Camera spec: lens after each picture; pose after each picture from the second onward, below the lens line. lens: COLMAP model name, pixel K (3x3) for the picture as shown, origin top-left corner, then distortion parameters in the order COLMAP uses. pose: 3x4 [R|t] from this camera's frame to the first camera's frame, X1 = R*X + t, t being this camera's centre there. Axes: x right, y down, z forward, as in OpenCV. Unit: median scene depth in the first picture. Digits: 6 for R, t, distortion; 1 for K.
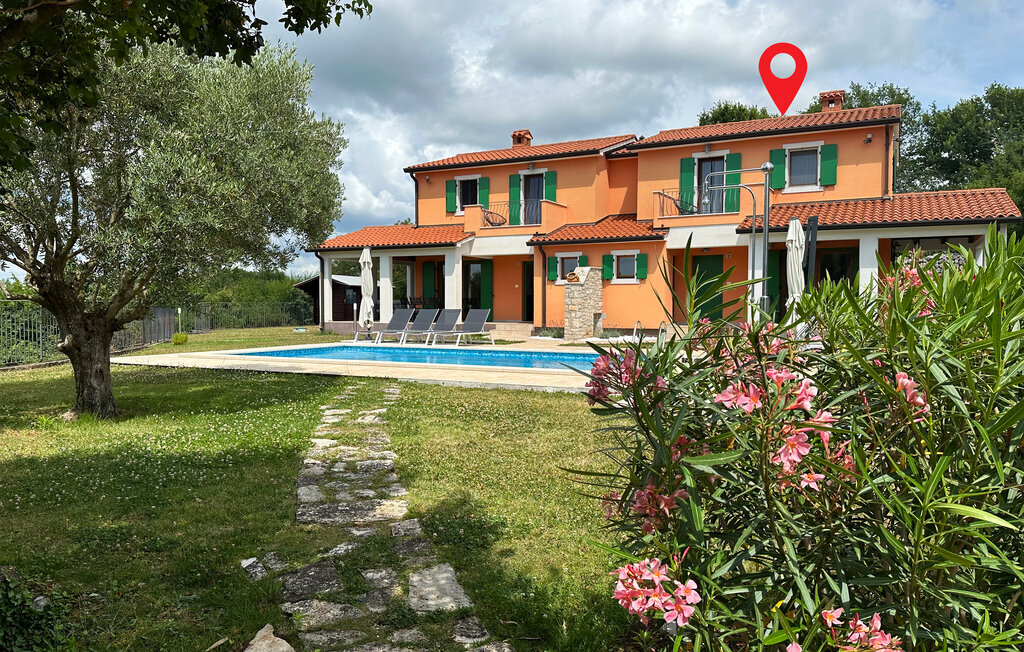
lens RADIAL K [[762.3, 0, 508.3], [0, 762.3, 343.0], [0, 0, 1]] dist [0.181273, -0.061136]
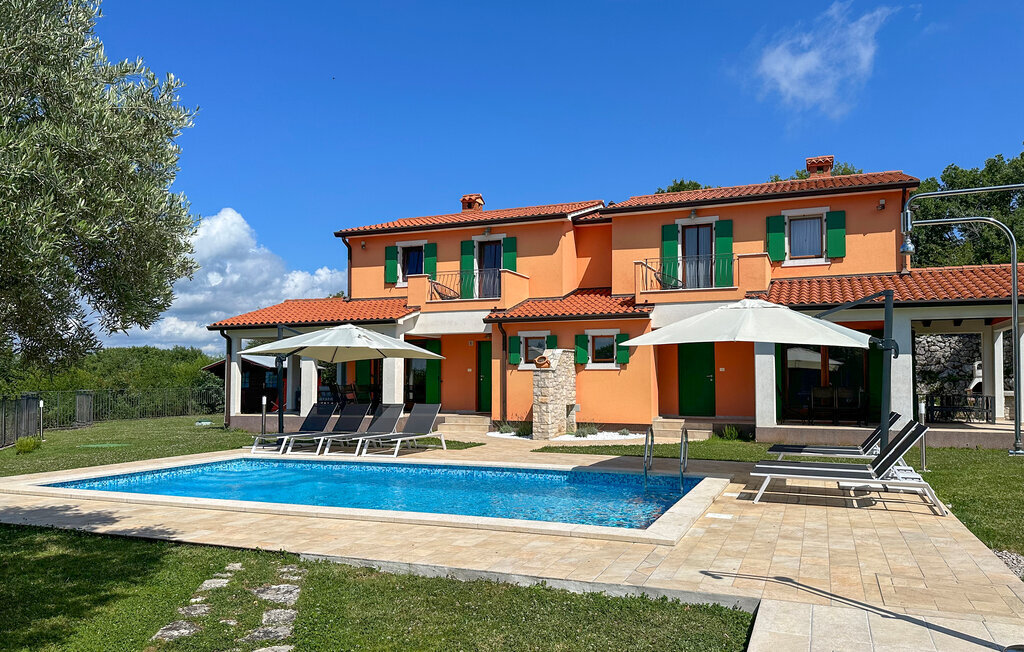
lens RADIAL K [[764.7, 0, 514.9], [0, 764.7, 356.6], [0, 0, 1]] dist [0.178595, -0.059945]
pose [[0.996050, 0.002047, 0.088773, -0.015477], [0.005186, 0.996687, -0.081169, -0.022739], [-0.088645, 0.081309, 0.992739, 0.170895]]
